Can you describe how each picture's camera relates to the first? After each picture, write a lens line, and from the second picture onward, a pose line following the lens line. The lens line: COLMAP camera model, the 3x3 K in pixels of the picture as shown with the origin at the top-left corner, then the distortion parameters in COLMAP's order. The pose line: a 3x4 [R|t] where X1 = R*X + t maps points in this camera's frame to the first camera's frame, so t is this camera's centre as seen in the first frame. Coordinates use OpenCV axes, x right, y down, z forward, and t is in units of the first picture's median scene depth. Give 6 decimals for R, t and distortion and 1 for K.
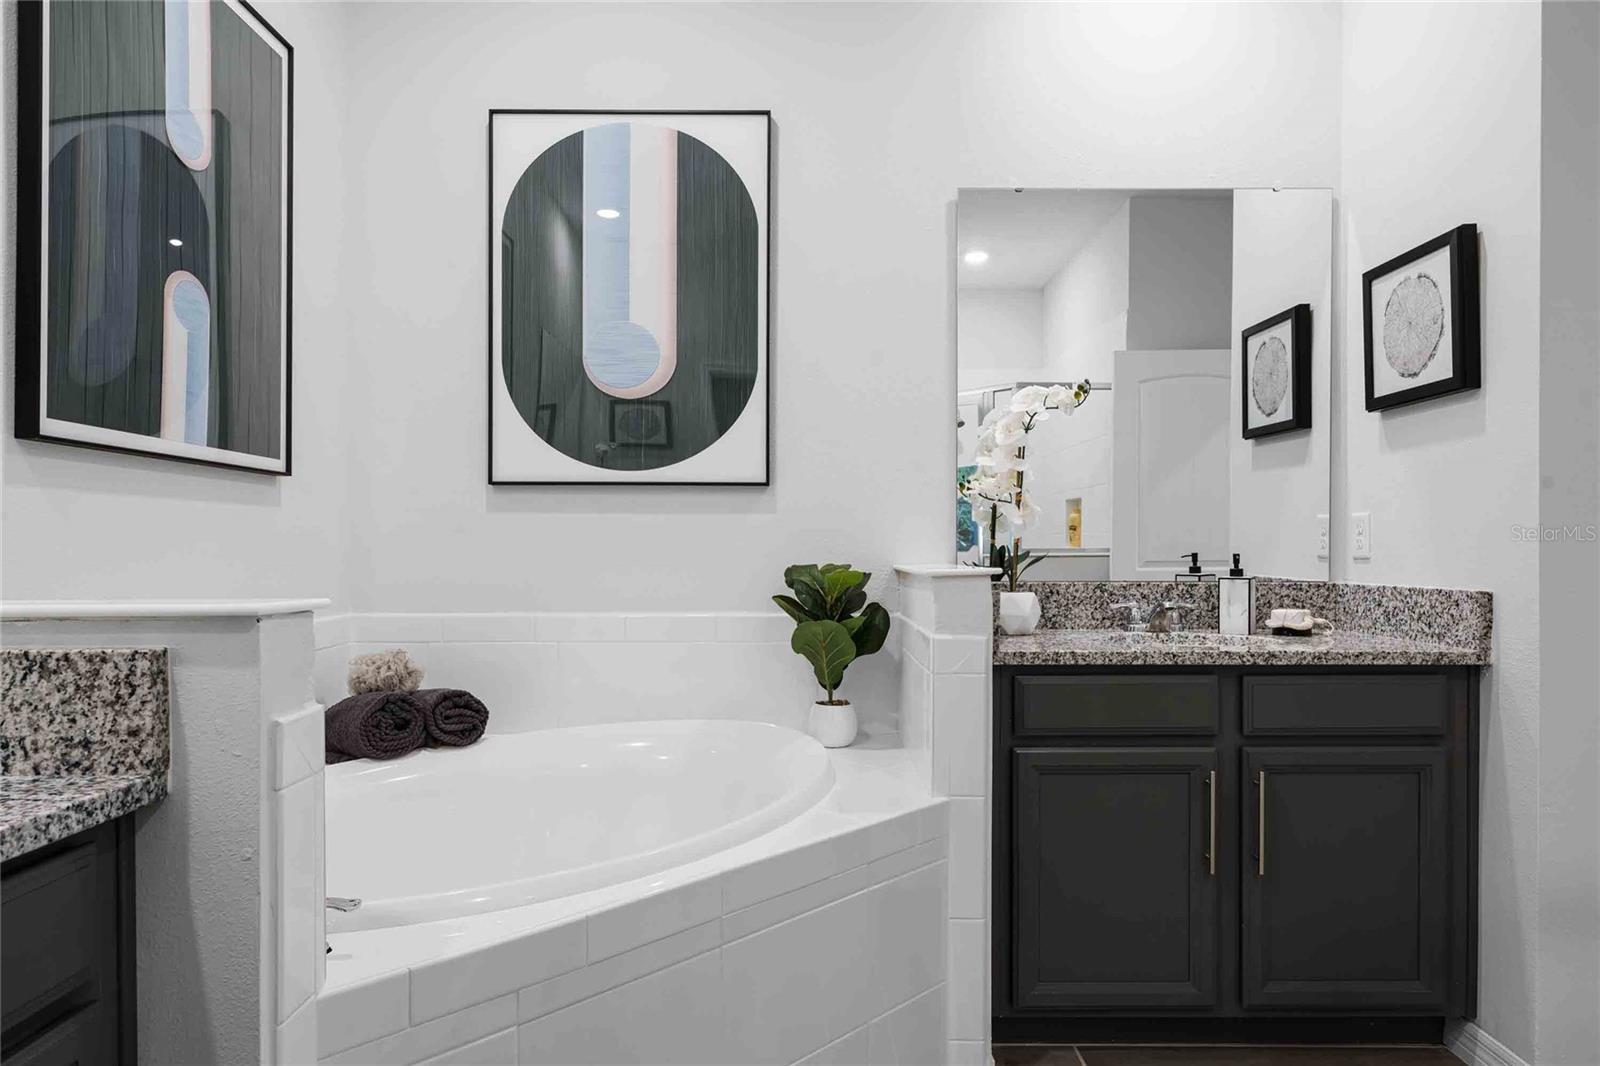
lens RADIAL K [[1001.2, 0, 800.0], [0, 1001.2, 533.0], [0, 0, 1]] dist [0.001164, -0.000106]
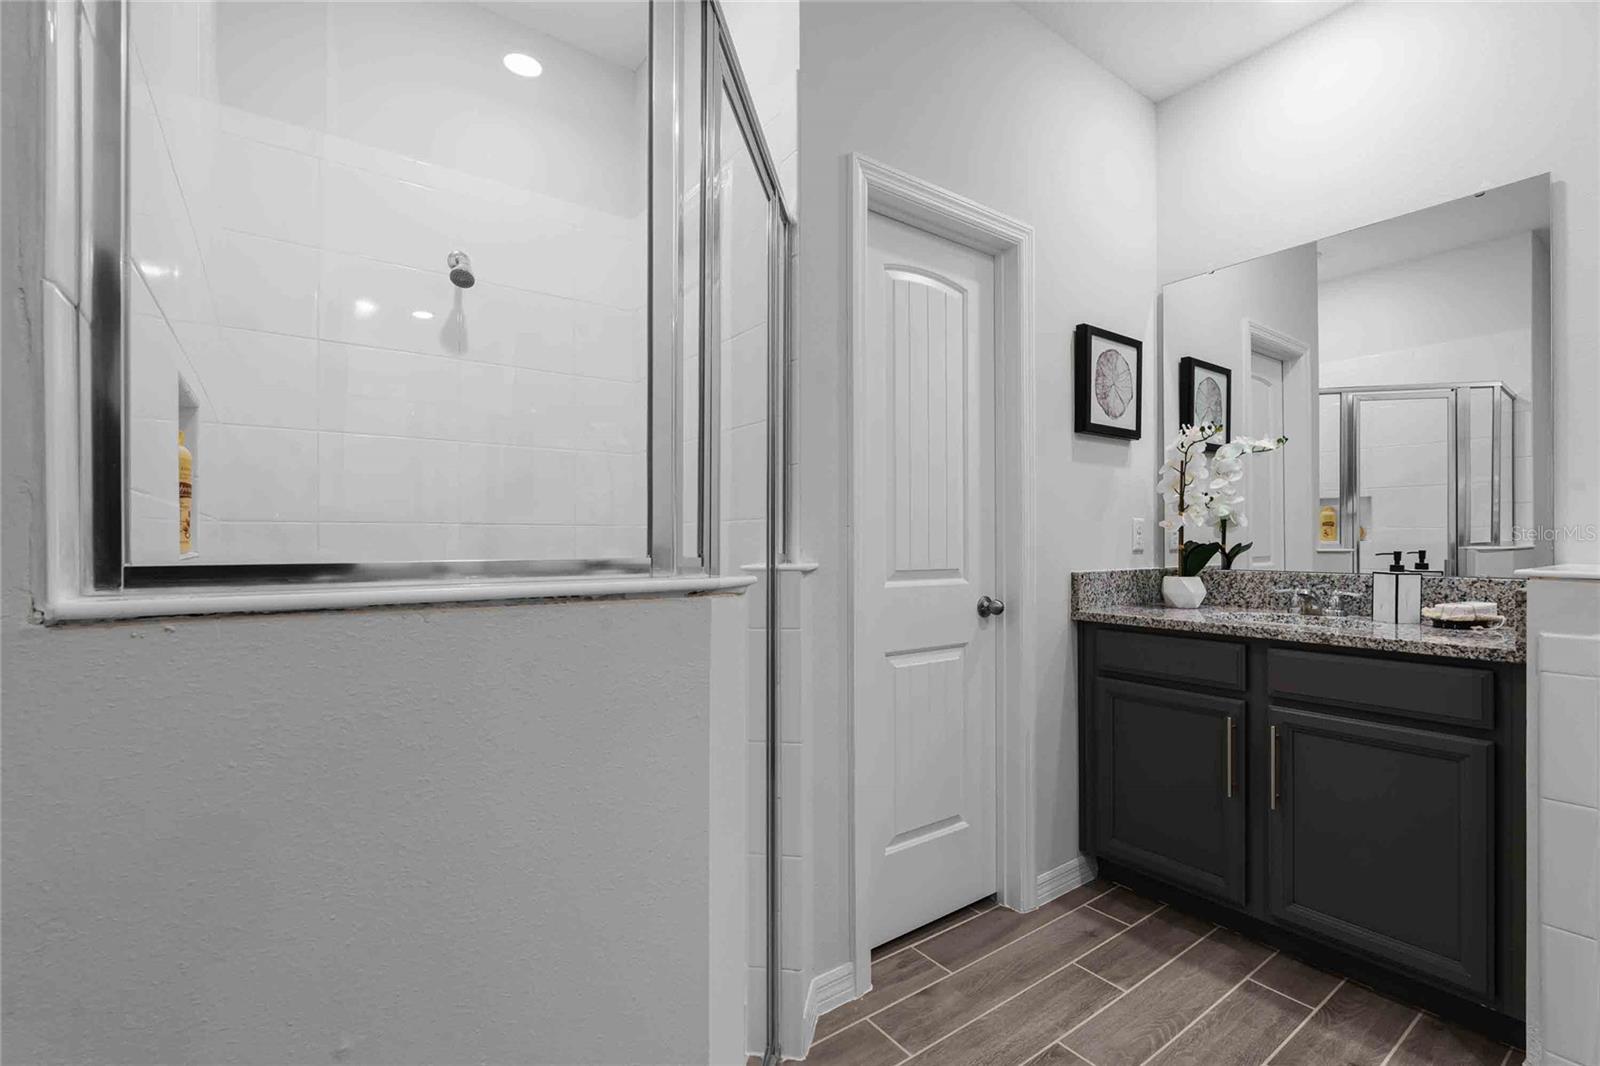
lens RADIAL K [[712.1, 0, 797.4], [0, 712.1, 538.1], [0, 0, 1]] dist [0.000014, -0.000407]
pose [[0.574727, -0.002993, -0.818340, 0.829618], [0.005914, 0.999982, 0.000497, 0.003047], [0.818324, -0.005125, 0.574734, 0.017031]]
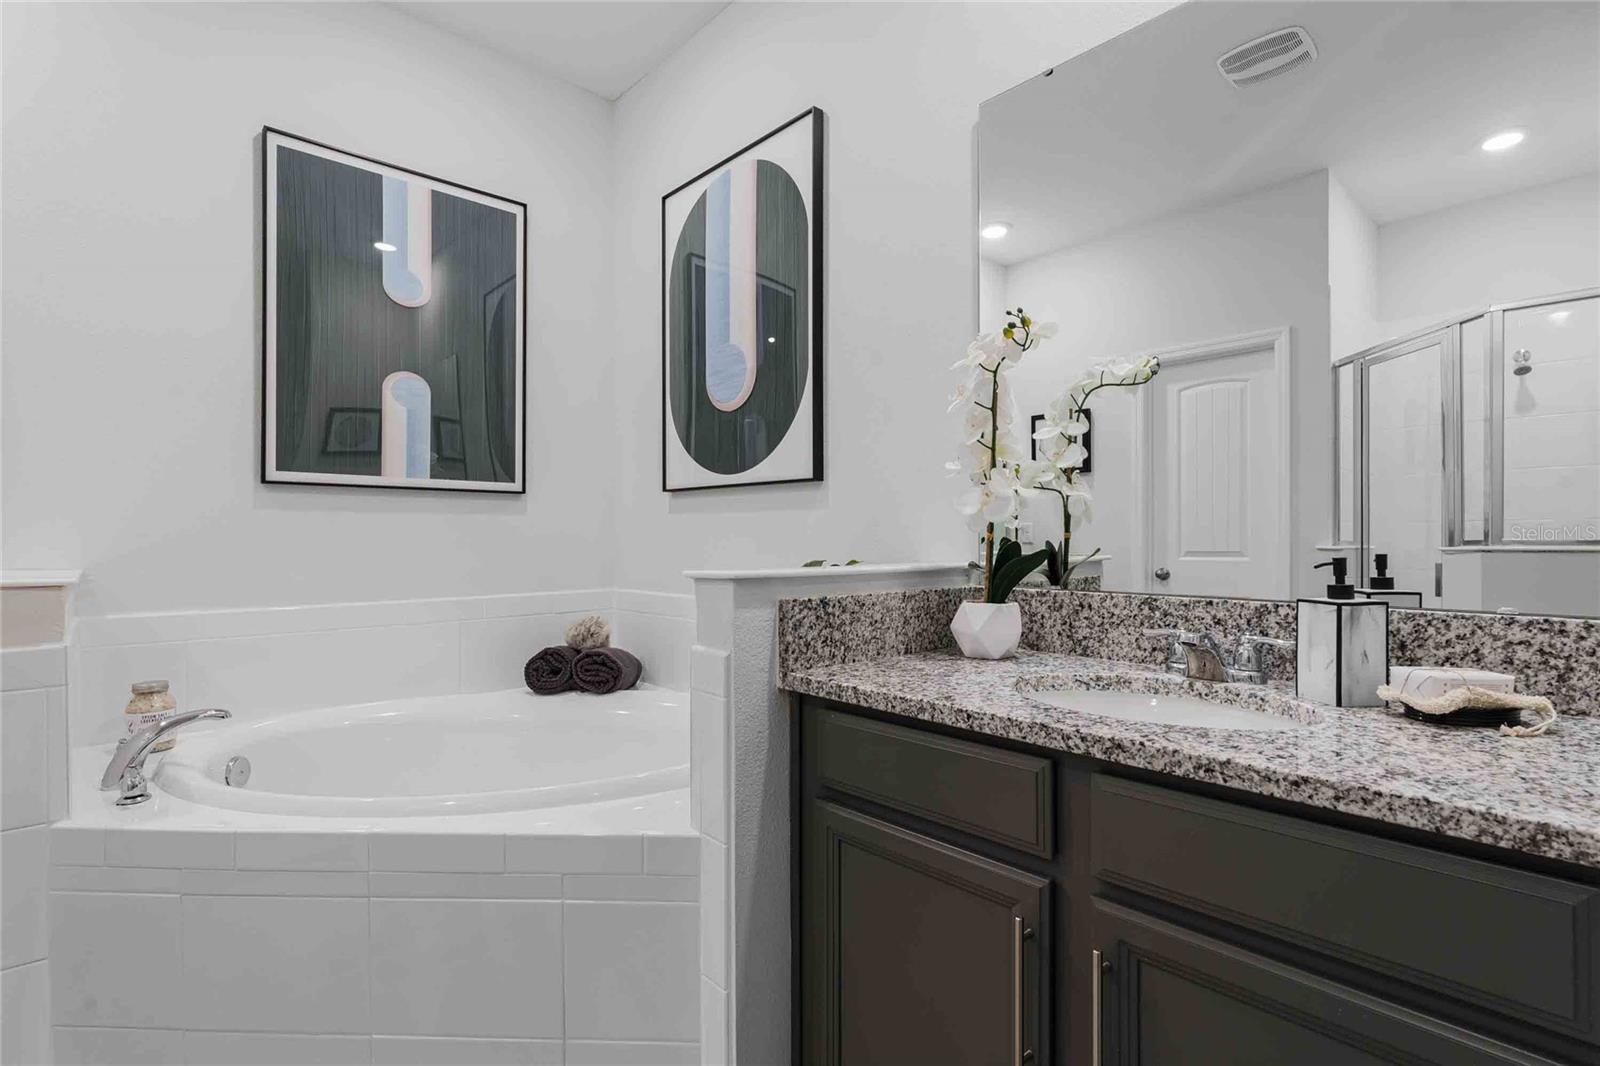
lens RADIAL K [[786.6, 0, 798.0], [0, 786.6, 524.8], [0, 0, 1]] dist [-0.000617, 0.000175]
pose [[0.655681, -0.012811, -0.754930, 0.676959], [0.013421, 0.999896, -0.005311, 0.000932], [0.754919, -0.006650, 0.655784, 0.579509]]
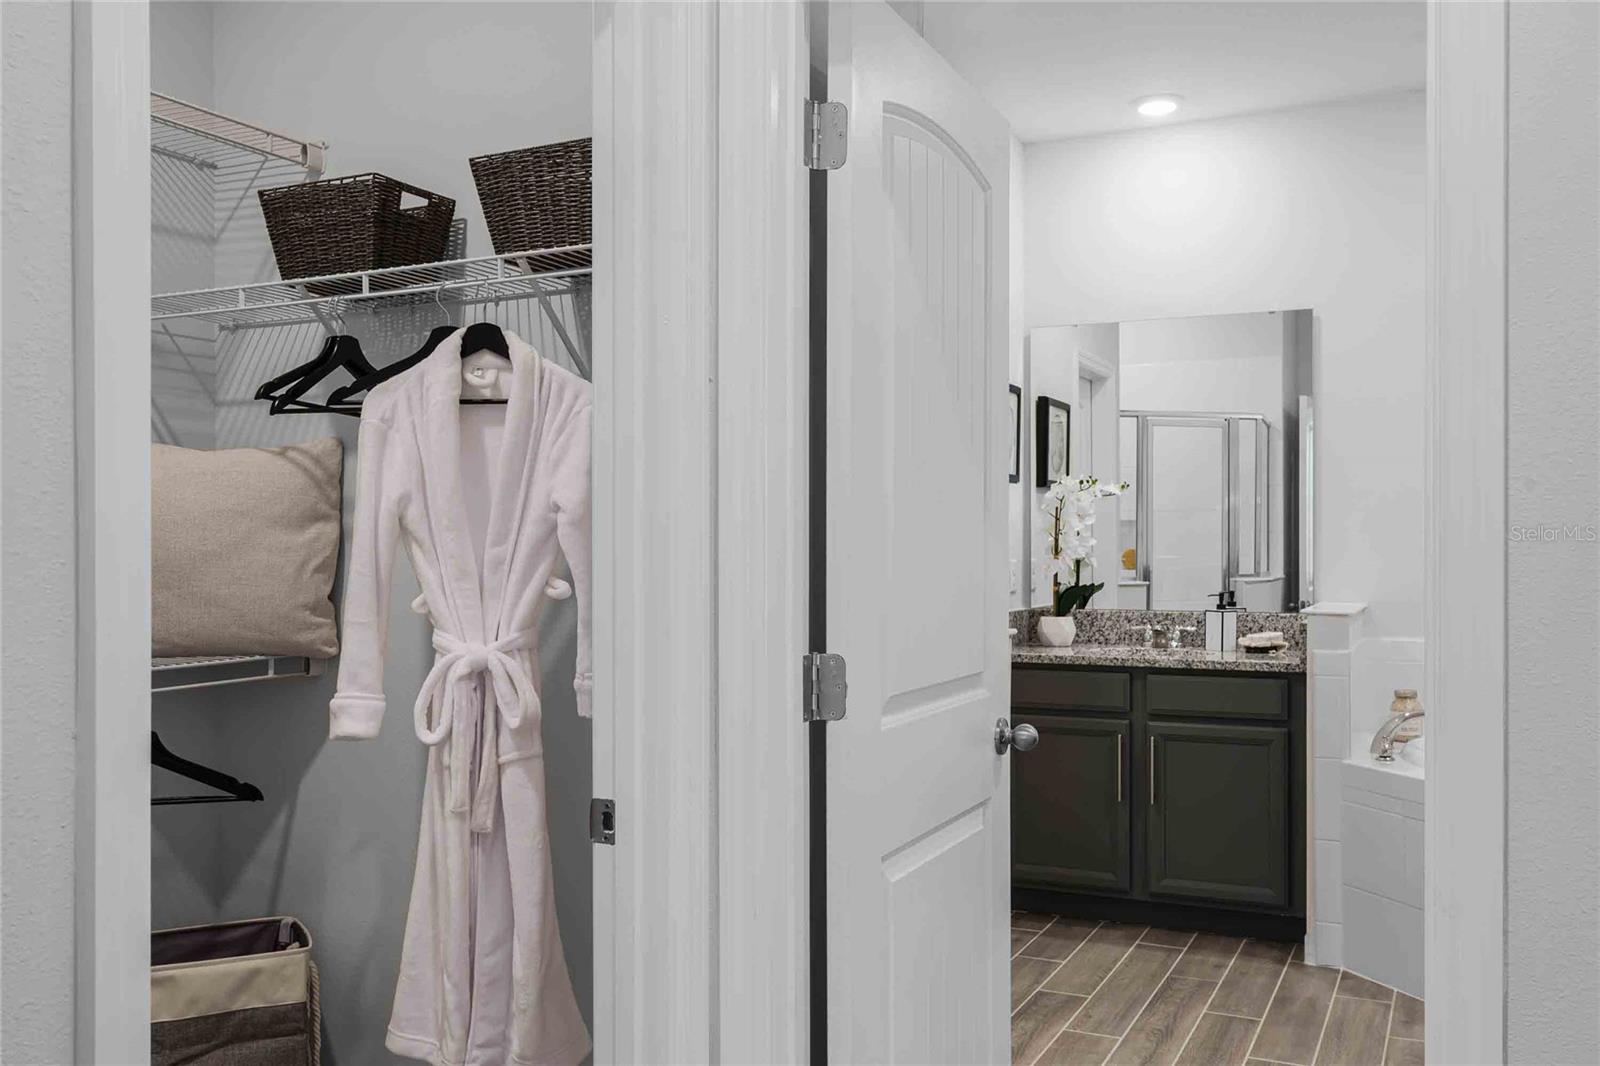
lens RADIAL K [[1429.4, 0, 799.0], [0, 1429.4, 536.4], [0, 0, 1]] dist [0.002851, 0.002280]
pose [[0.896102, -0.001310, -0.443845, 0.931040], [0.002062, 0.999997, 0.001212, -0.070014], [0.443842, -0.002001, 0.896103, -1.172770]]
